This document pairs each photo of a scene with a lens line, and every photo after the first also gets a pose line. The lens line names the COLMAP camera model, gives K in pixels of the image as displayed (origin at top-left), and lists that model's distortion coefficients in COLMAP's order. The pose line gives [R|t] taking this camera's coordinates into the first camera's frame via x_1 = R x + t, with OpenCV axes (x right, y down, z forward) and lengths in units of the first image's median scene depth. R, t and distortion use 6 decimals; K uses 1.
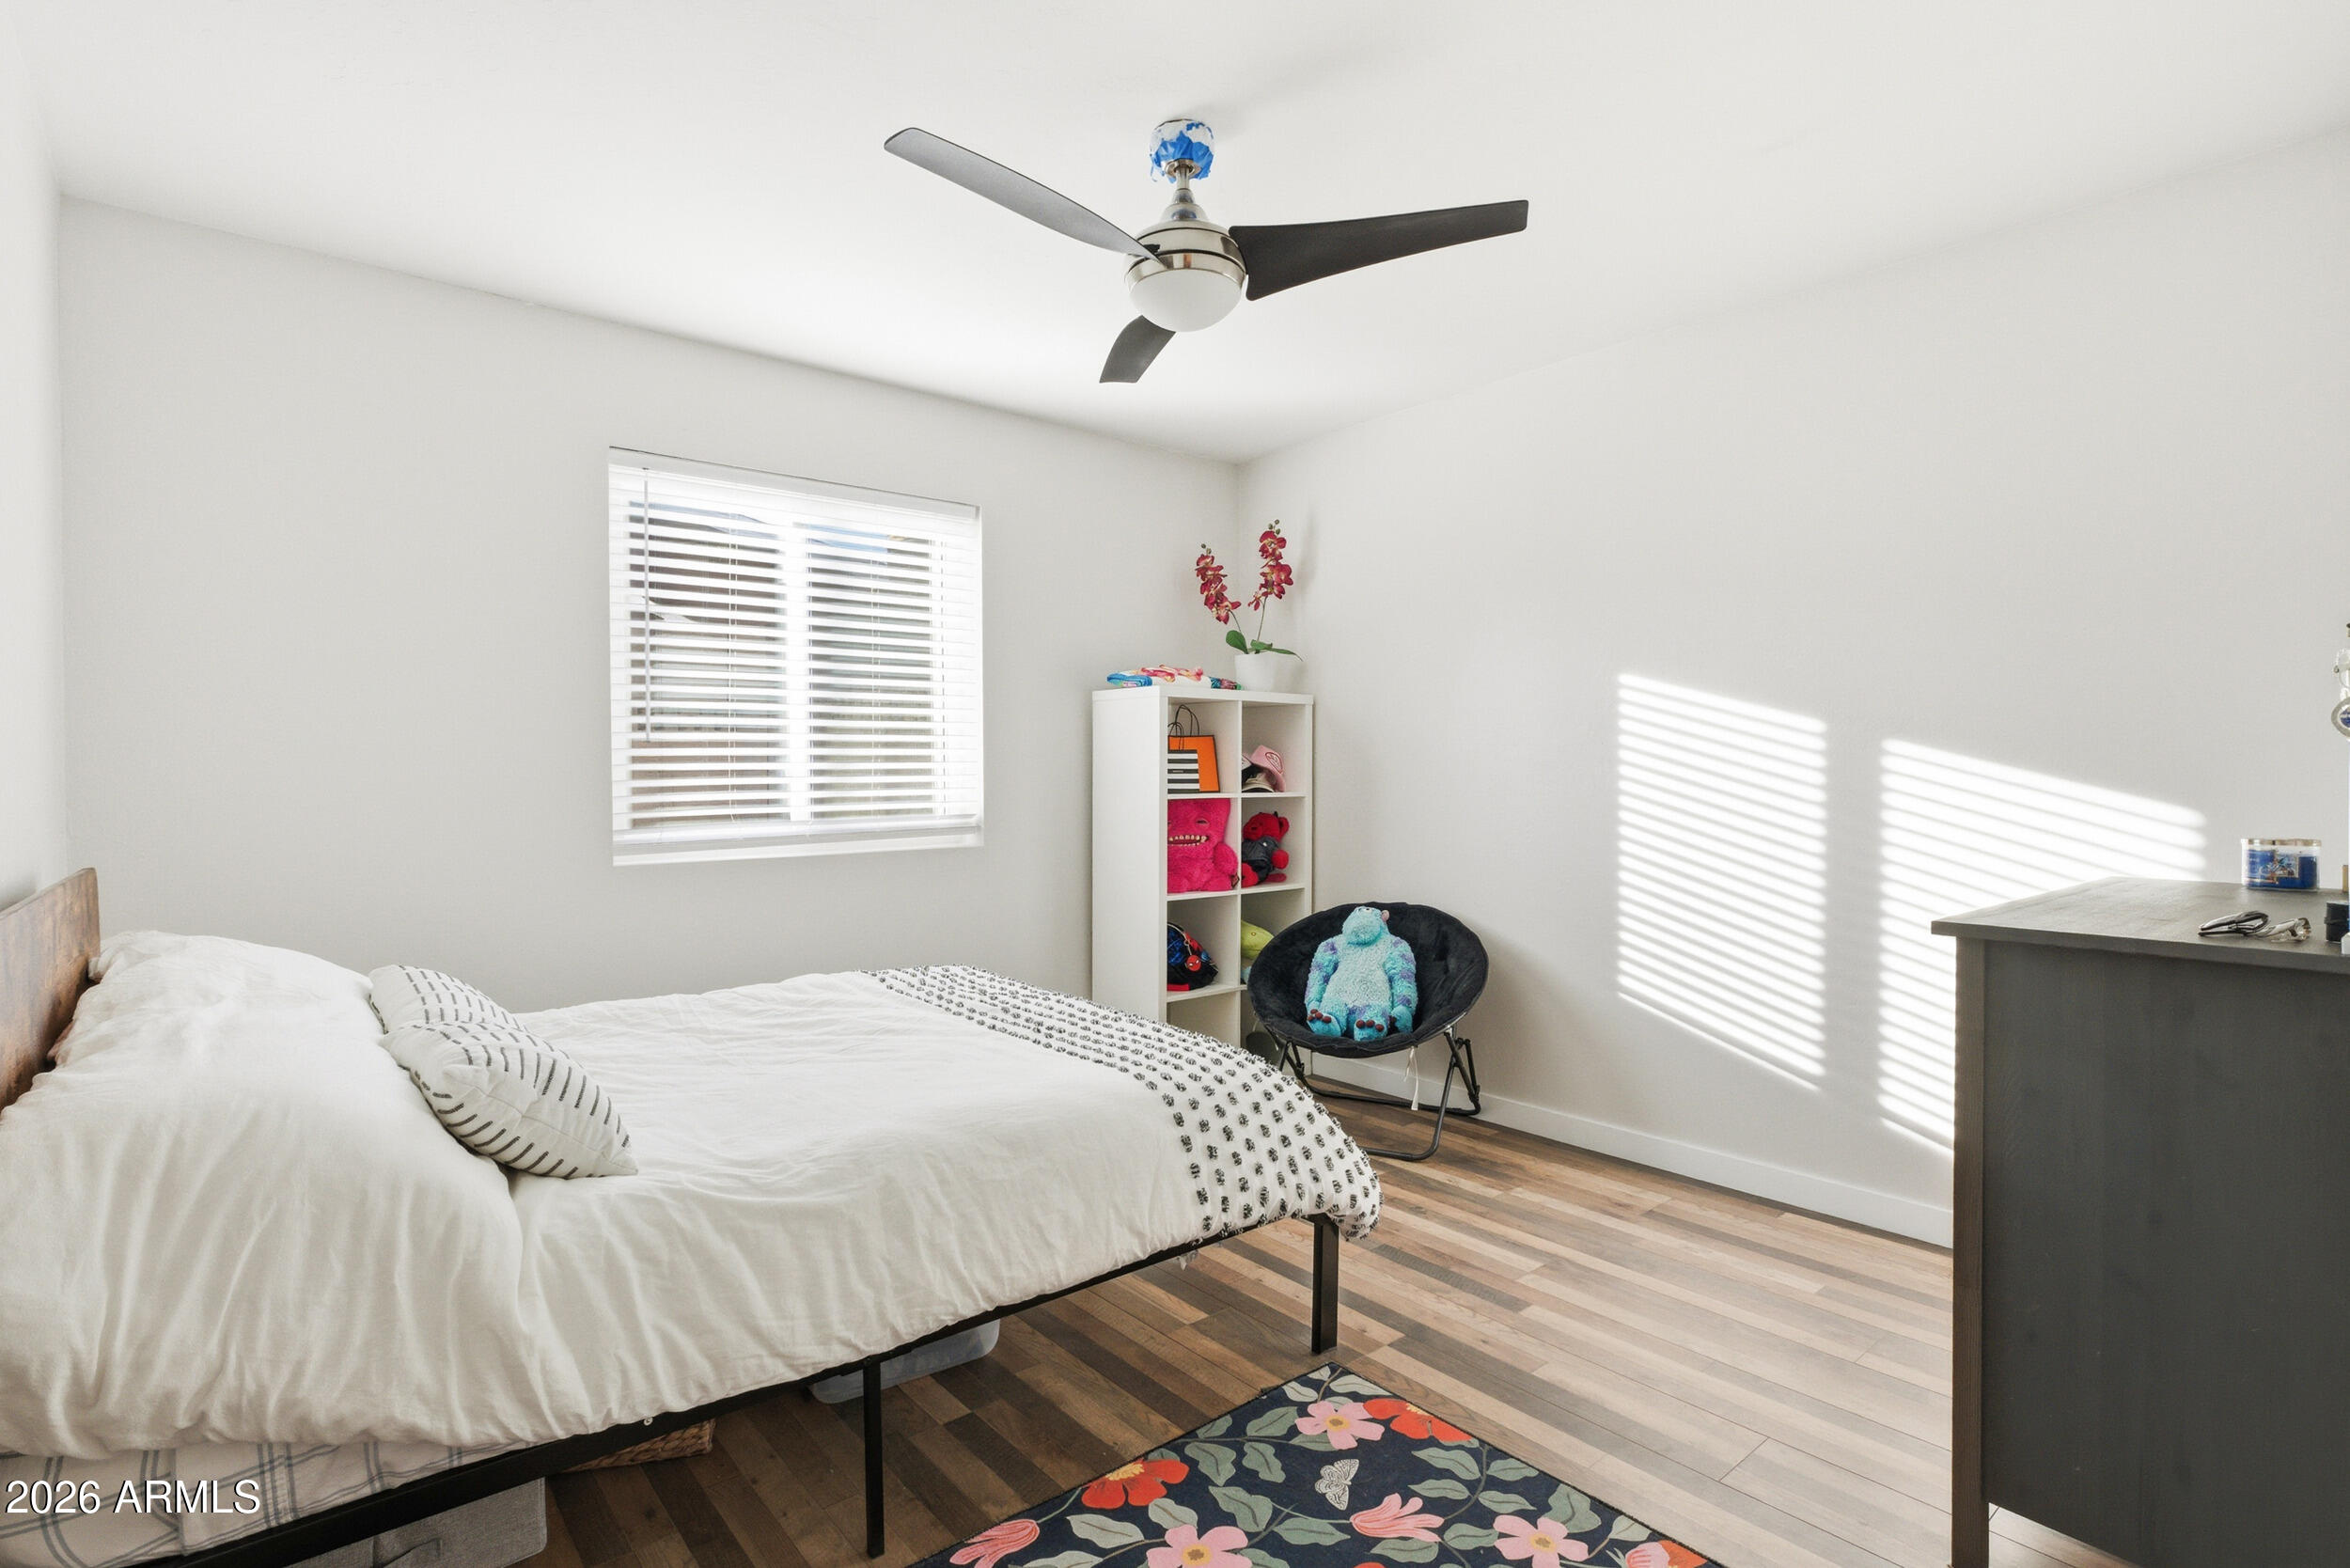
lens RADIAL K [[1167.9, 0, 1181.1], [0, 1167.9, 790.9], [0, 0, 1]] dist [-0.001129, 0.000757]
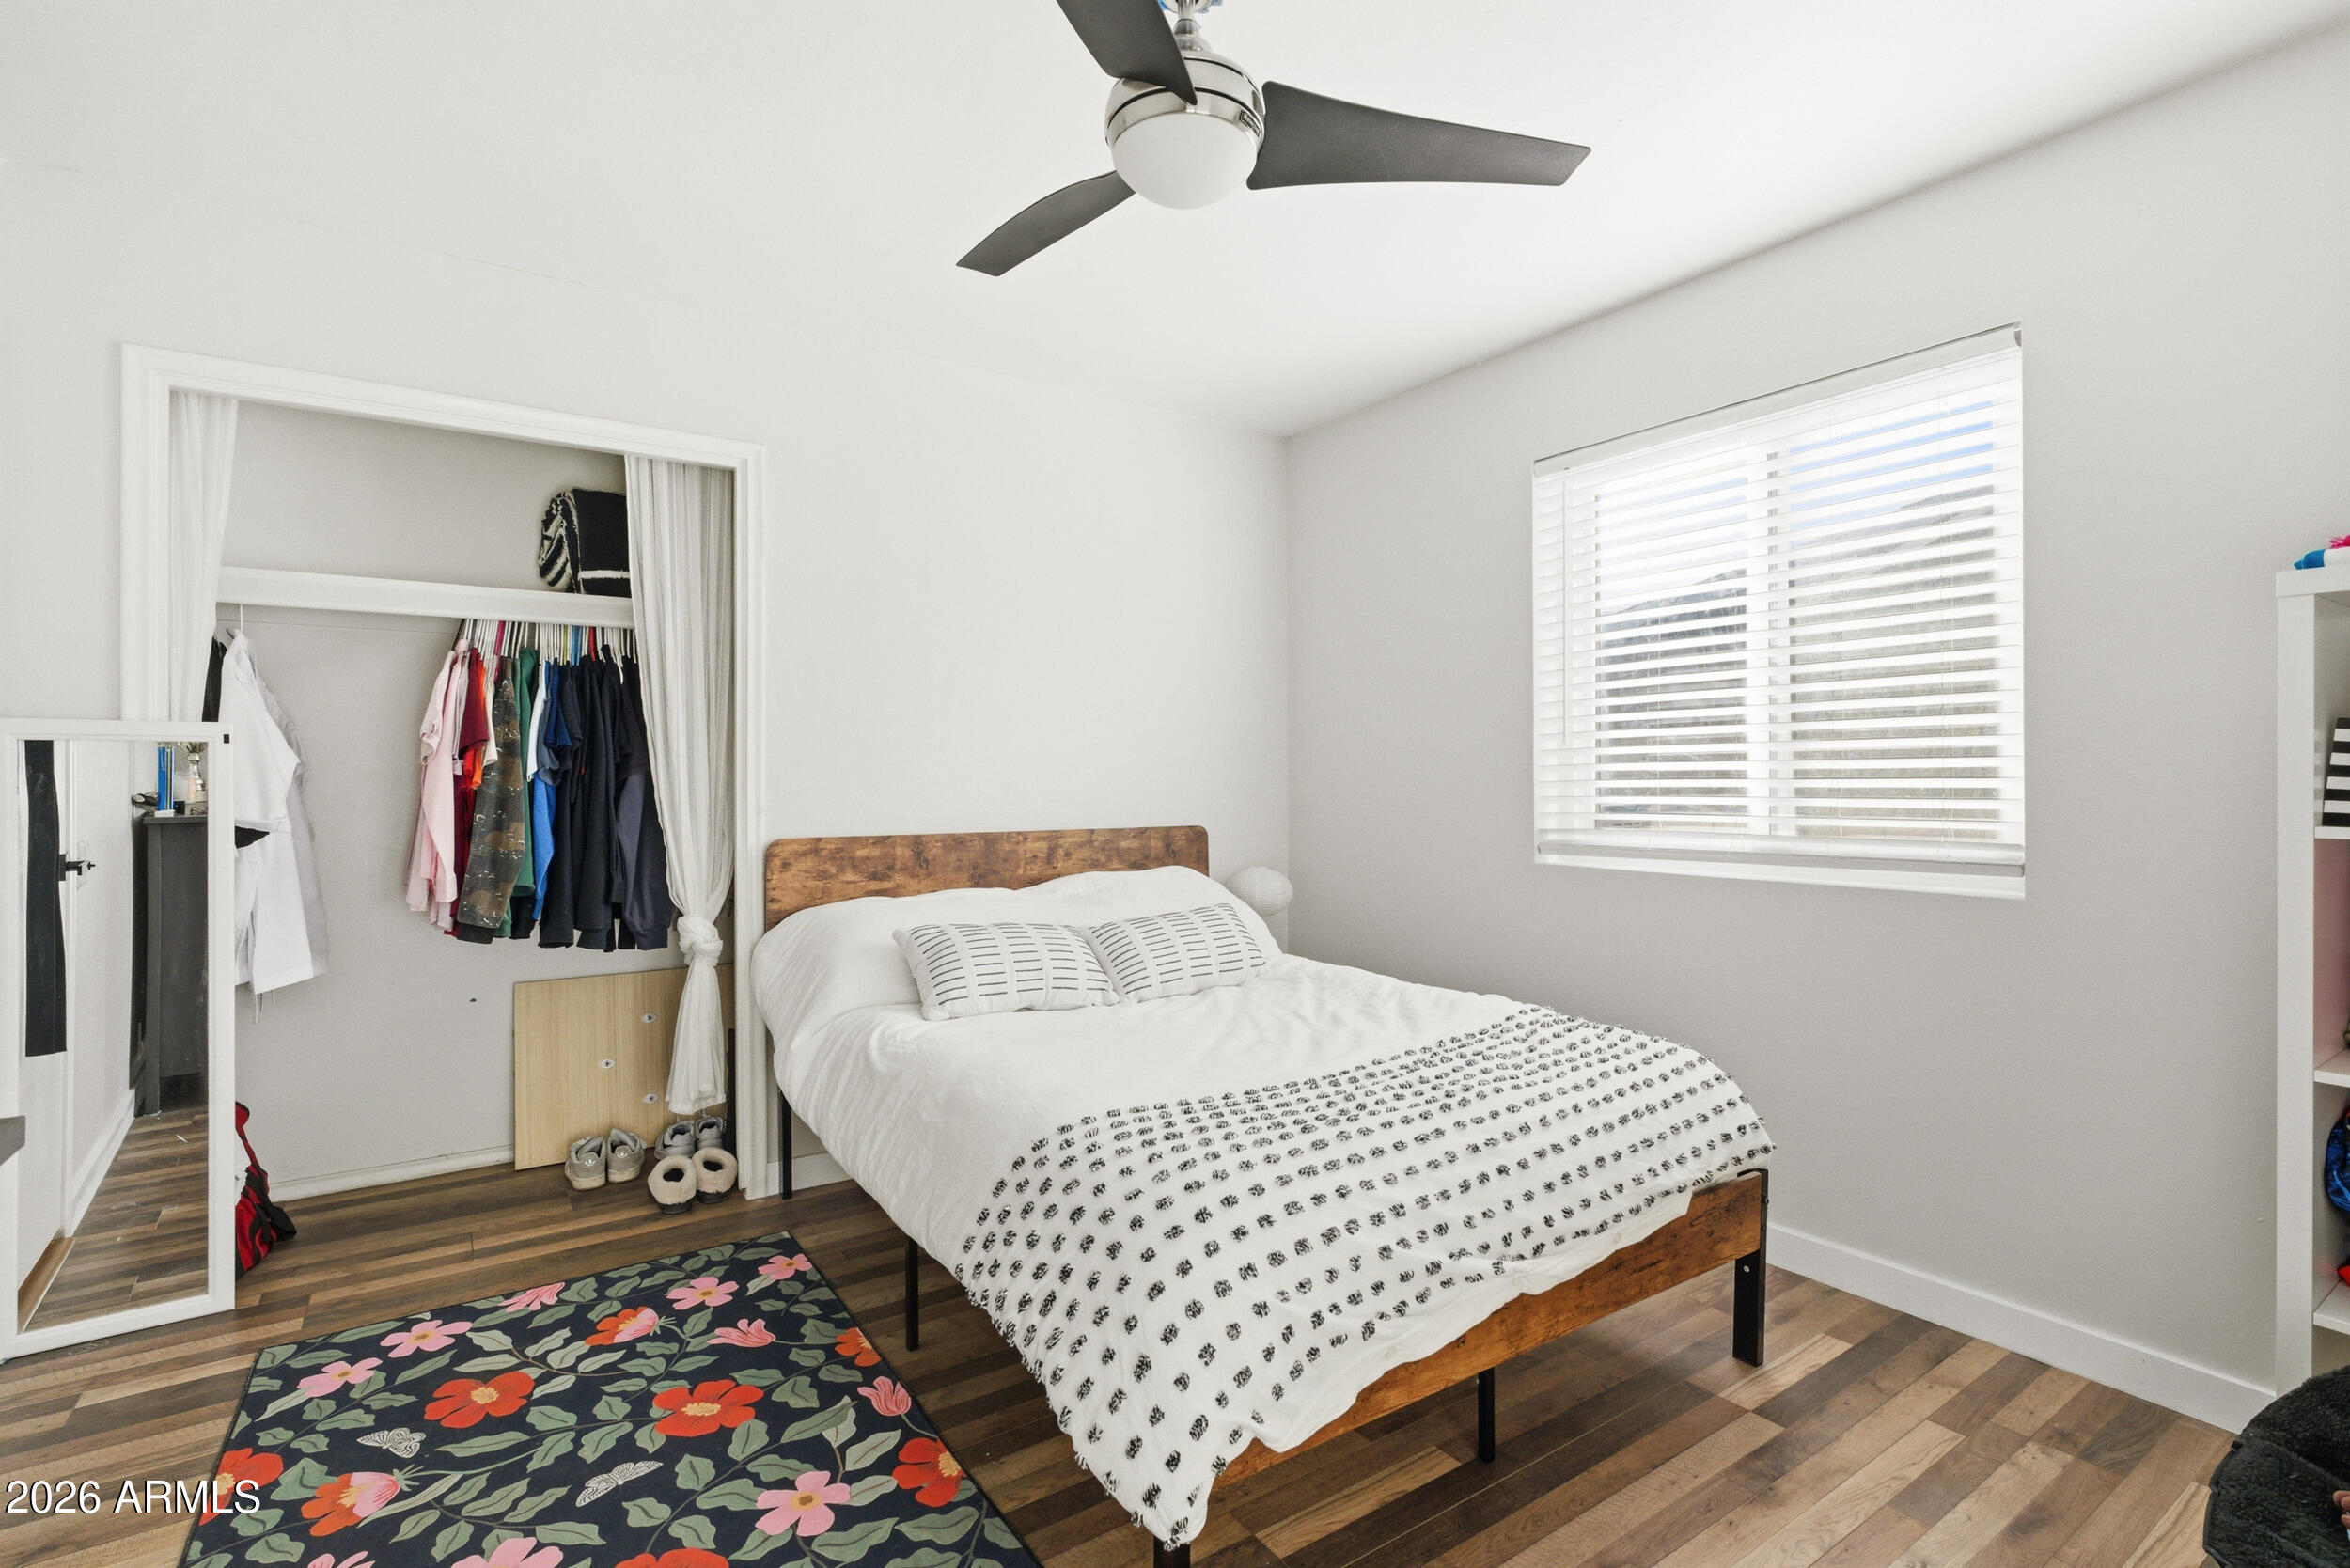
lens RADIAL K [[1167.9, 0, 1181.1], [0, 1167.9, 790.9], [0, 0, 1]] dist [-0.001129, 0.000757]
pose [[-0.147529, 0.014324, -0.988954, 0.897984], [-0.015707, 0.999735, 0.016823, -0.020146], [0.988933, 0.018016, -0.147265, 1.314257]]
